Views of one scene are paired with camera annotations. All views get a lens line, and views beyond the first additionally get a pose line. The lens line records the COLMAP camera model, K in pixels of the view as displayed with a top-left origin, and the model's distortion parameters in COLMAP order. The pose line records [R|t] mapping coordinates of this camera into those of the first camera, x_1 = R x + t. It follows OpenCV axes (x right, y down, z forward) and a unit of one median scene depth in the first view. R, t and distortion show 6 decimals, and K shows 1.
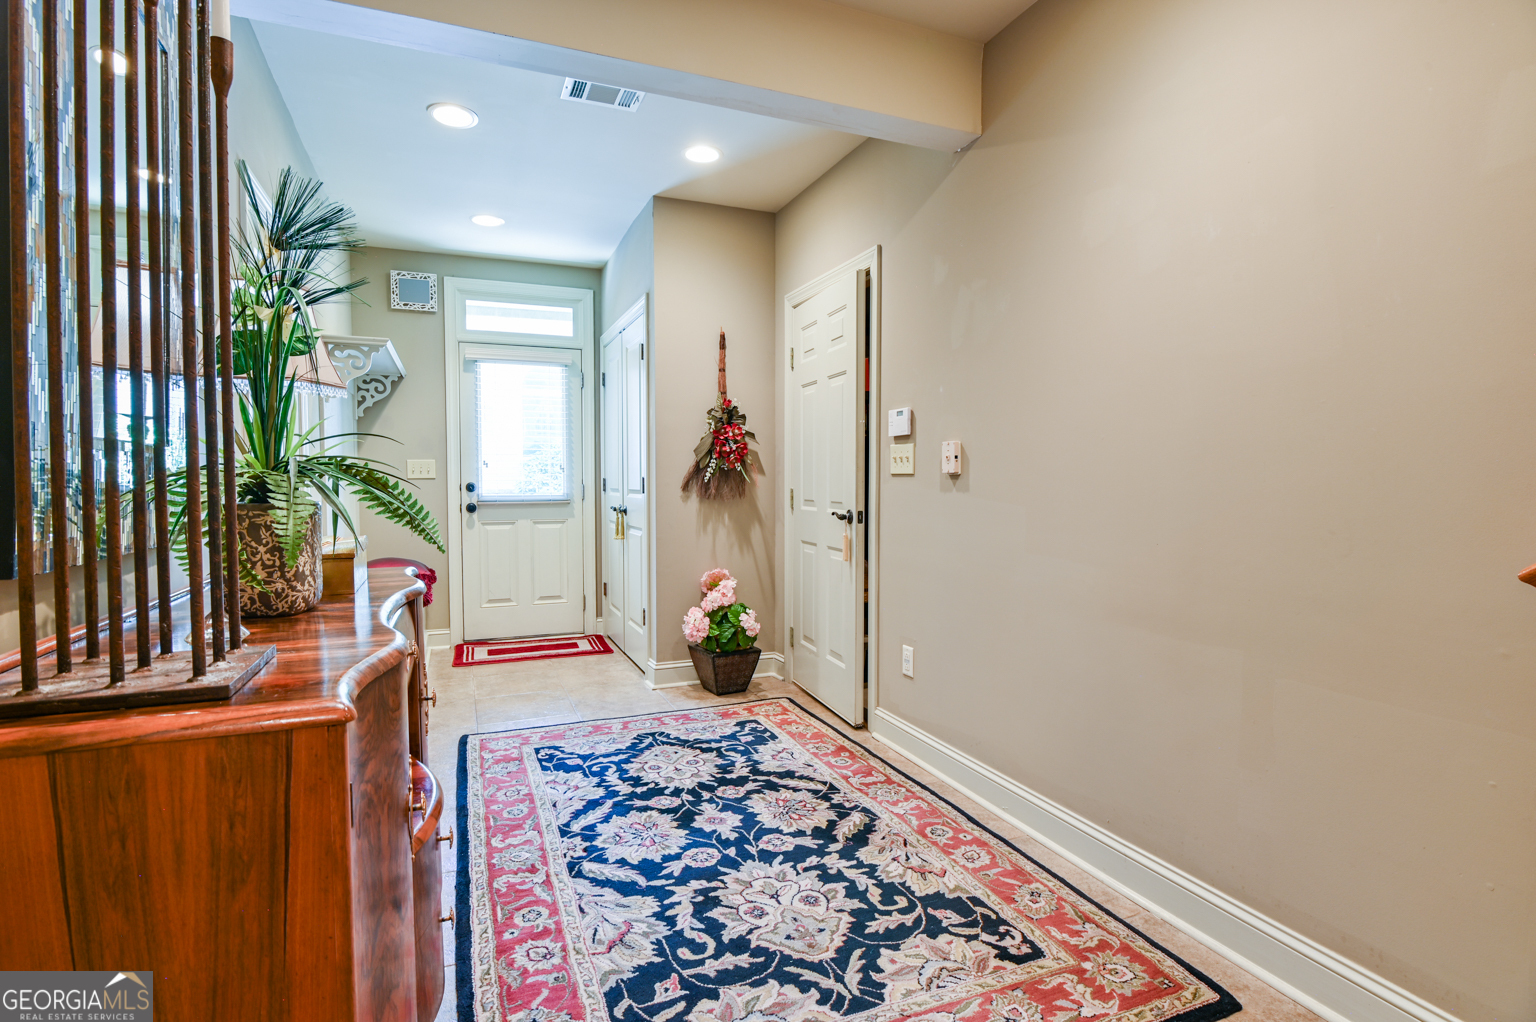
lens RADIAL K [[752.9, 0, 764.9], [0, 752.9, 510.0], [0, 0, 1]] dist [-0.016853, -0.000395]
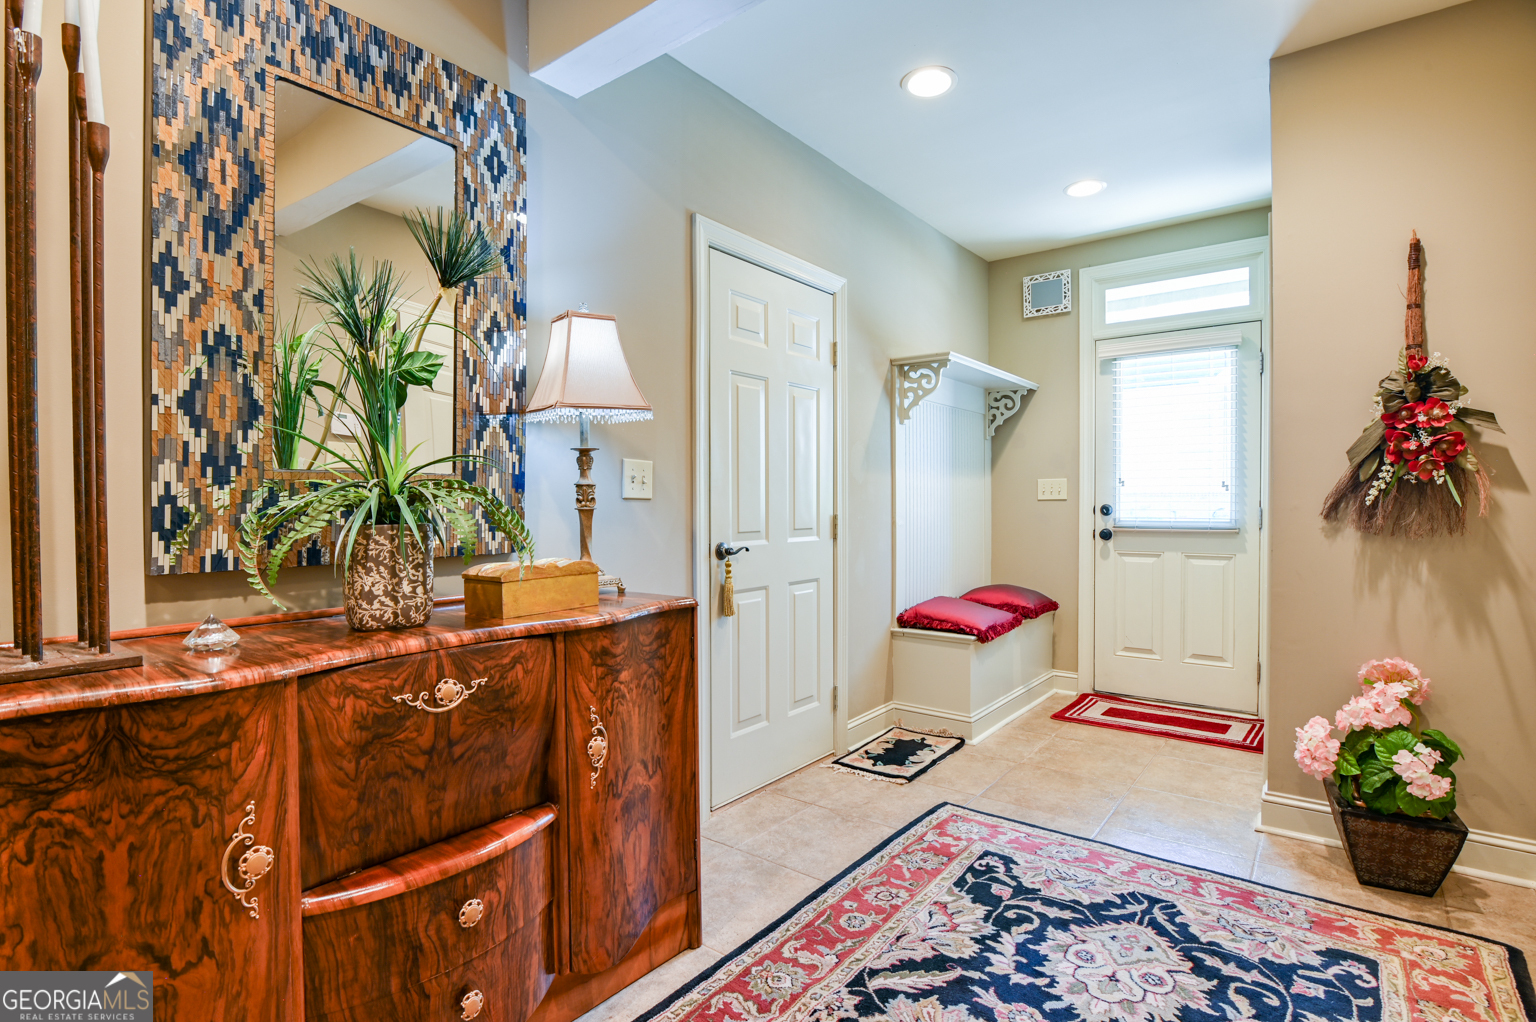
lens RADIAL K [[752.9, 0, 768.4], [0, 752.9, 508.3], [0, 0, 1]] dist [-0.016853, -0.000395]
pose [[0.500914, 0.007315, -0.865466, 0.216202], [-0.033366, 0.999384, -0.010865, -0.015069], [0.864853, 0.034320, 0.500850, 0.366190]]
